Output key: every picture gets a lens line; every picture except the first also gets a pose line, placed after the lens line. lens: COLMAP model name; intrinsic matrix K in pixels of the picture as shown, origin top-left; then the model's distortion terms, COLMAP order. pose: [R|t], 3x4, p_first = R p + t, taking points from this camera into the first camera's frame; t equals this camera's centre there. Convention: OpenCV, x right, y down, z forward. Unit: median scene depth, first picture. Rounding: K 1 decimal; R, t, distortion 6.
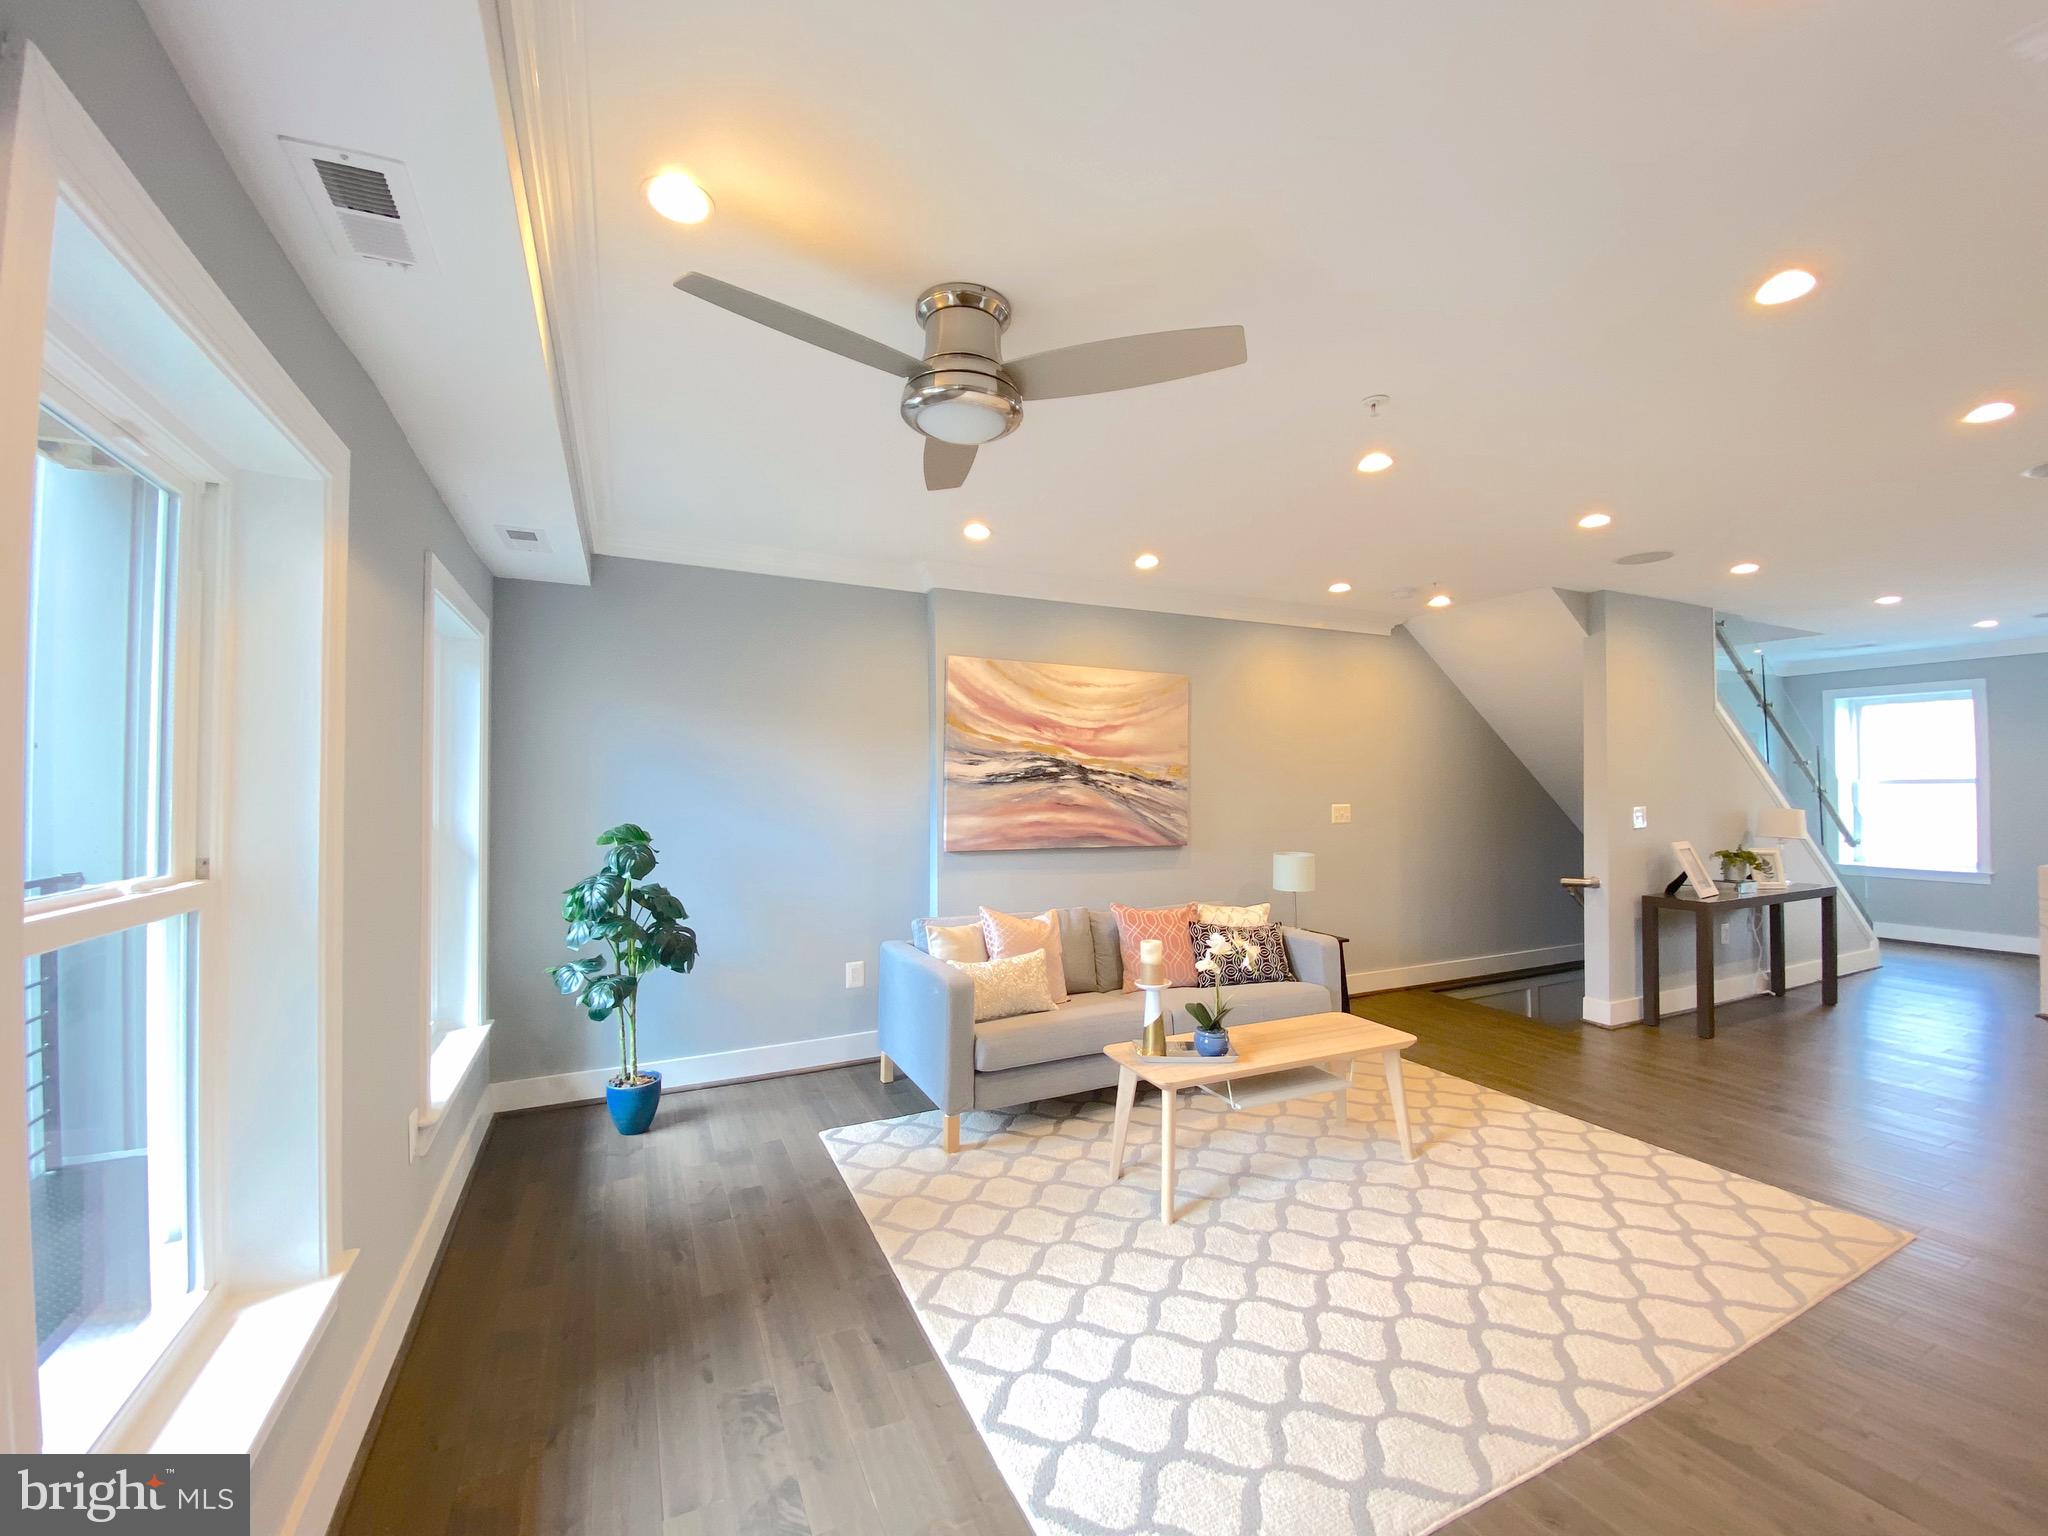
lens RADIAL K [[824.4, 0, 1027.2], [0, 824.4, 765.7], [0, 0, 1]] dist [0.046659, -0.028219]
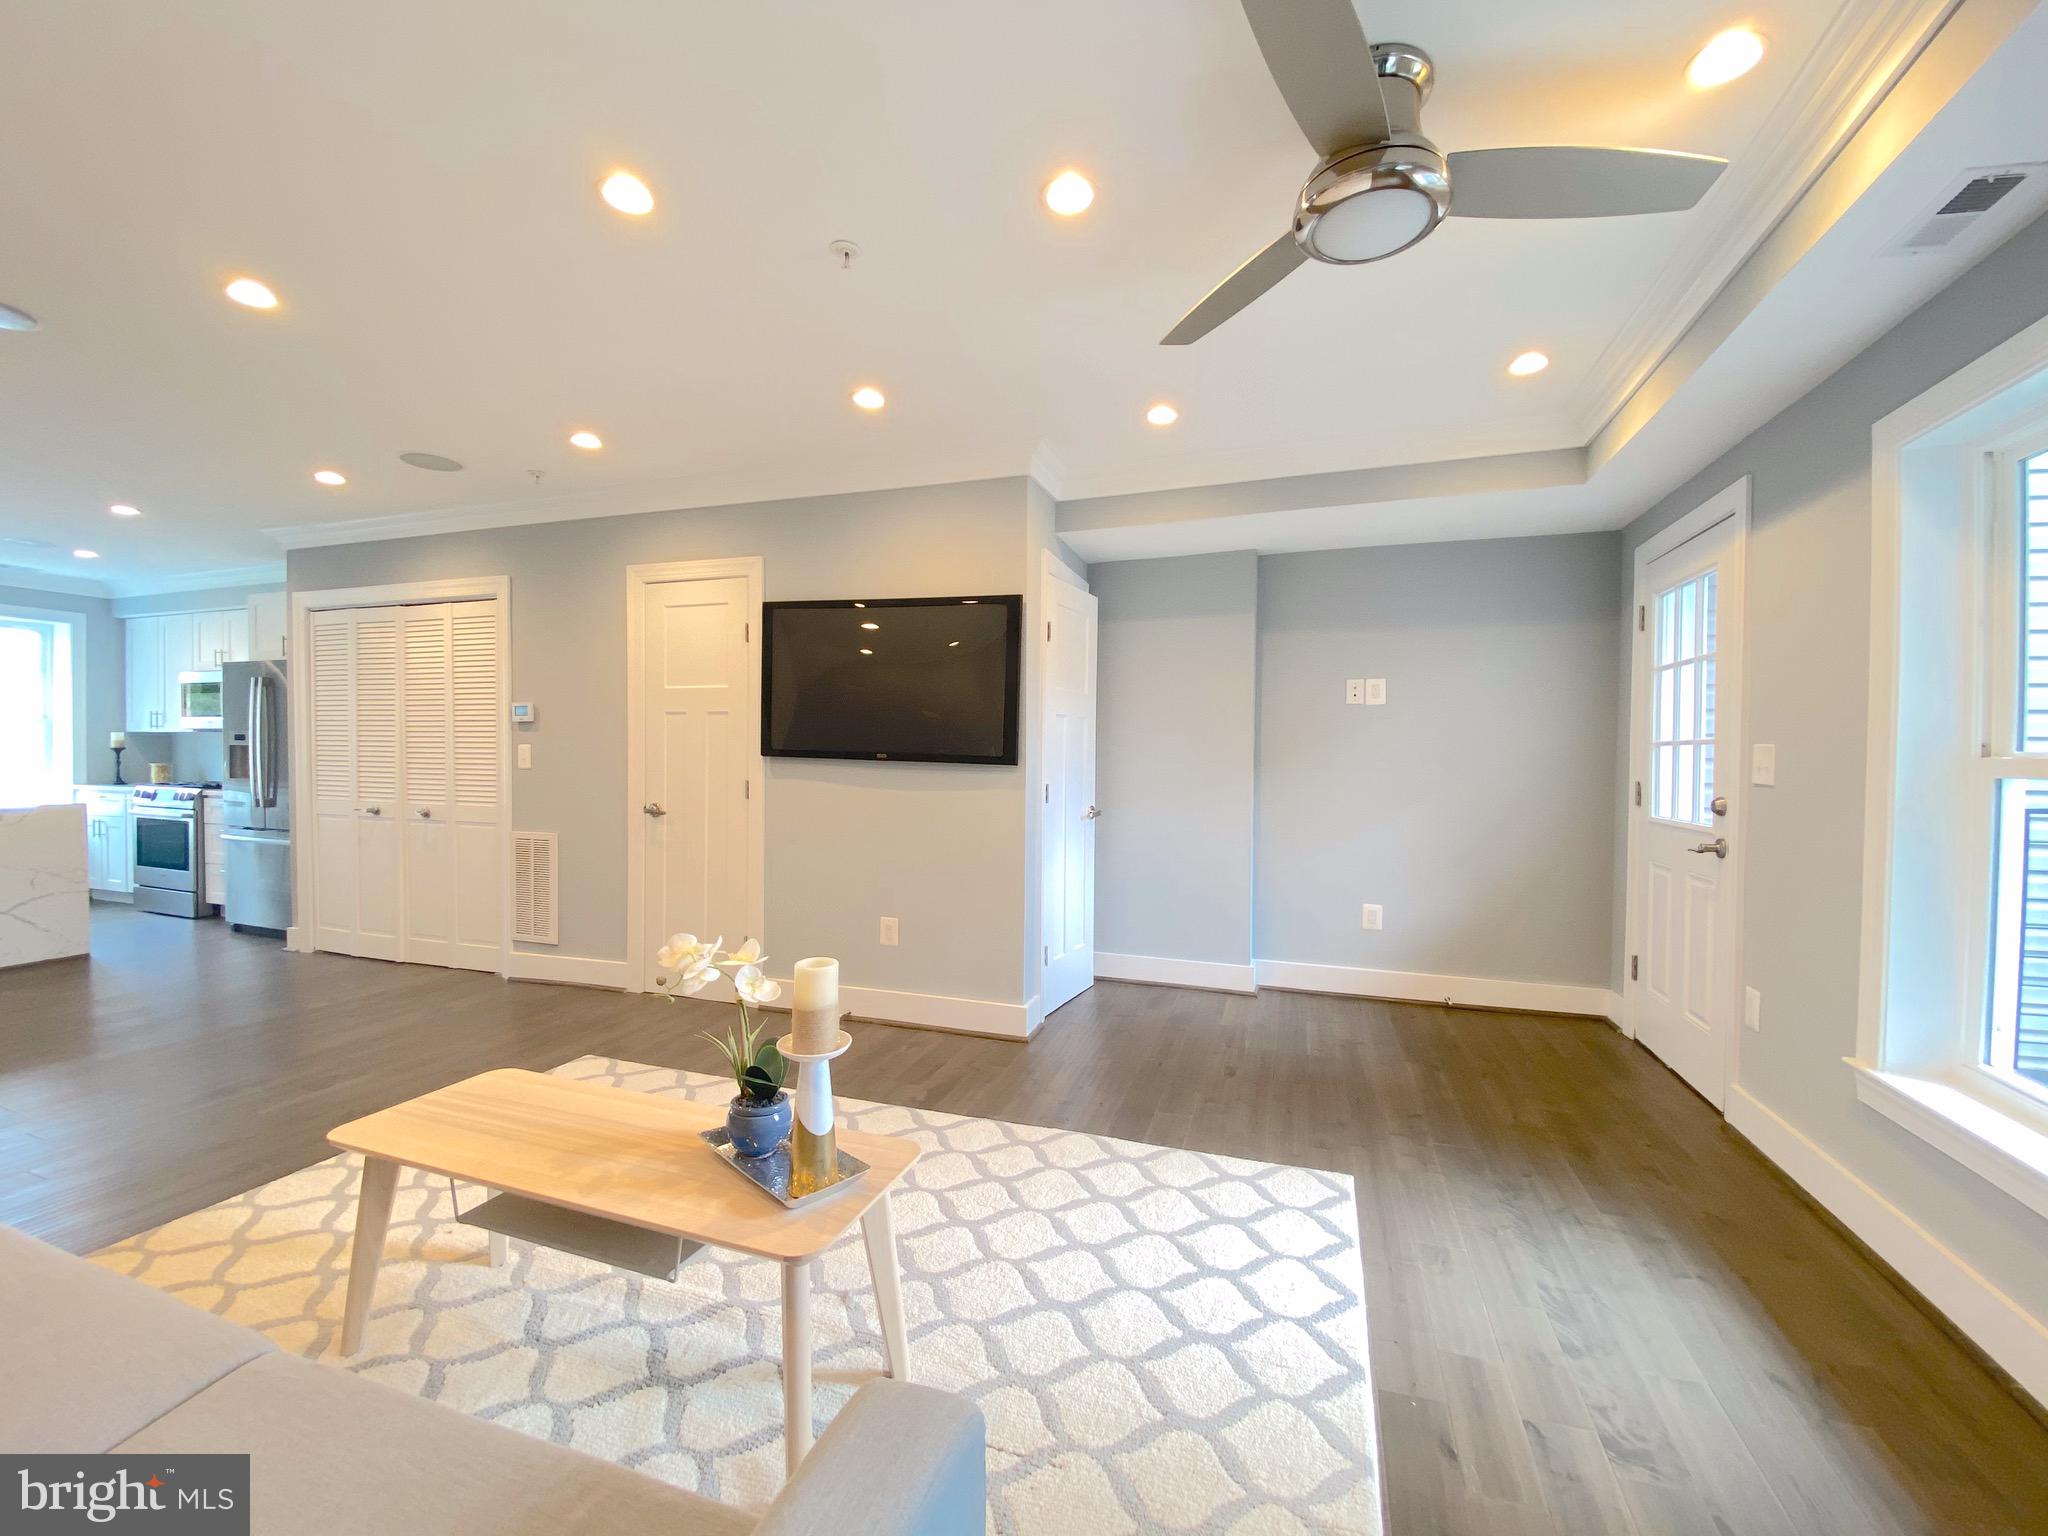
lens RADIAL K [[828.7, 0, 1024.0], [0, 828.7, 768.0], [0, 0, 1]] dist [0.033690, -0.023058]
pose [[-0.705711, -0.016236, 0.708314, -0.263334], [-0.024495, 0.999699, -0.001489, 0.076621], [-0.708076, -0.018401, -0.705896, 1.114774]]
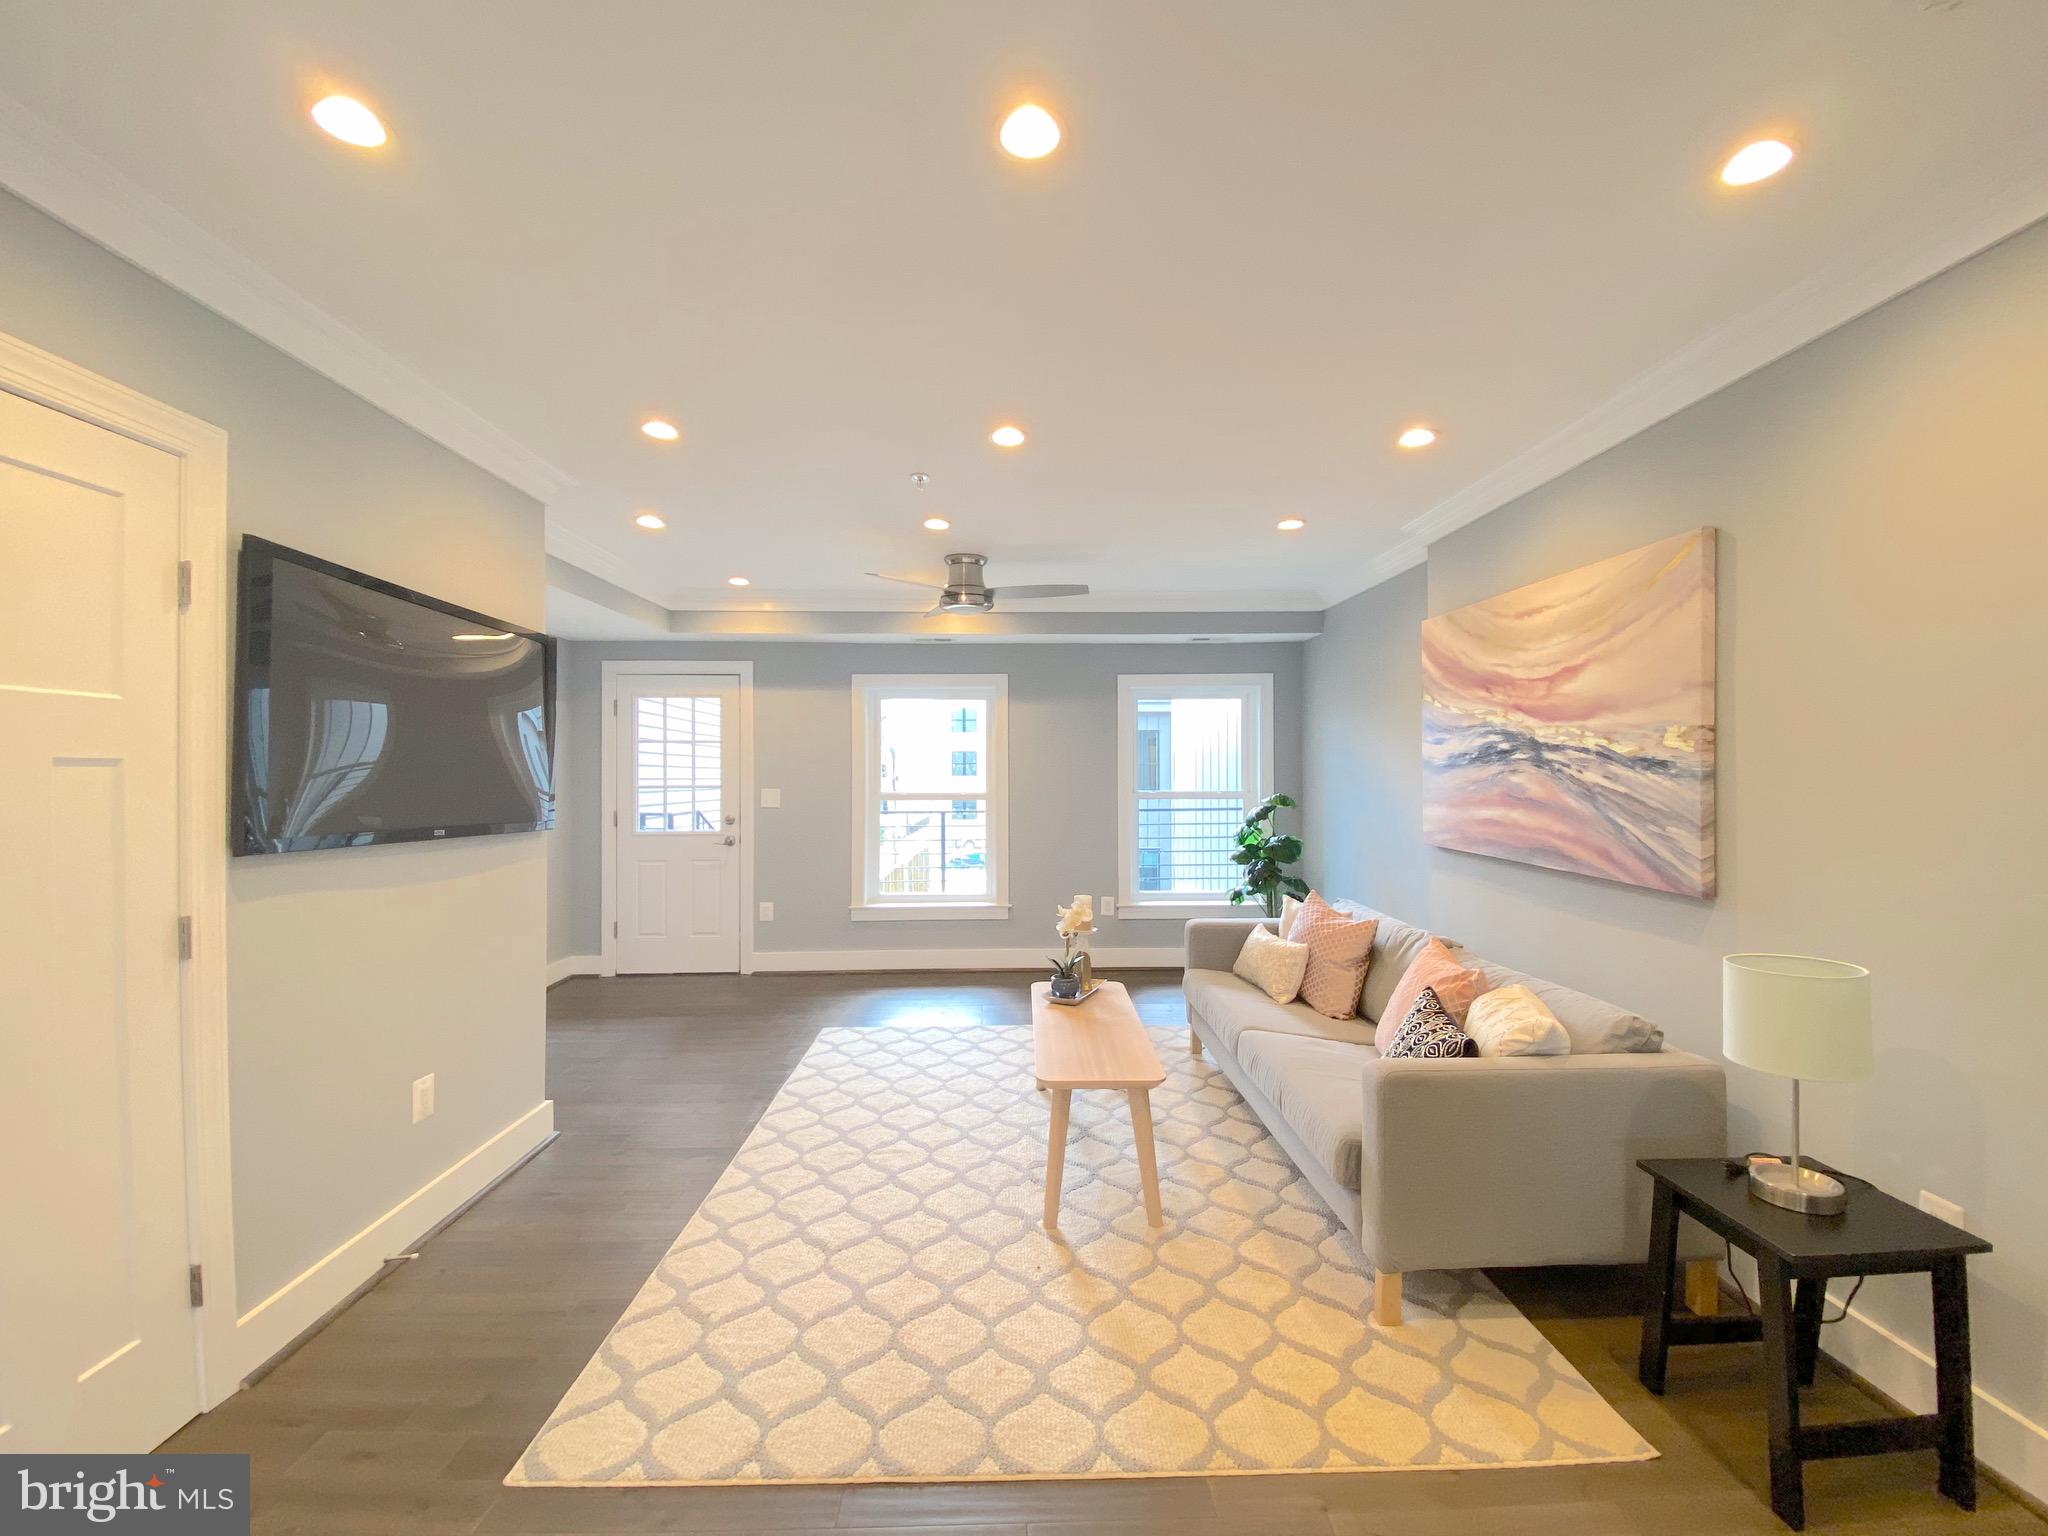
lens RADIAL K [[828.7, 0, 1024.0], [0, 828.7, 768.0], [0, 0, 1]] dist [0.033690, -0.023058]
pose [[-0.417257, 0.000583, -0.908788, 1.142226], [0.027225, 0.999559, -0.011859, 0.027898], [0.908381, -0.029690, -0.417089, 1.261681]]
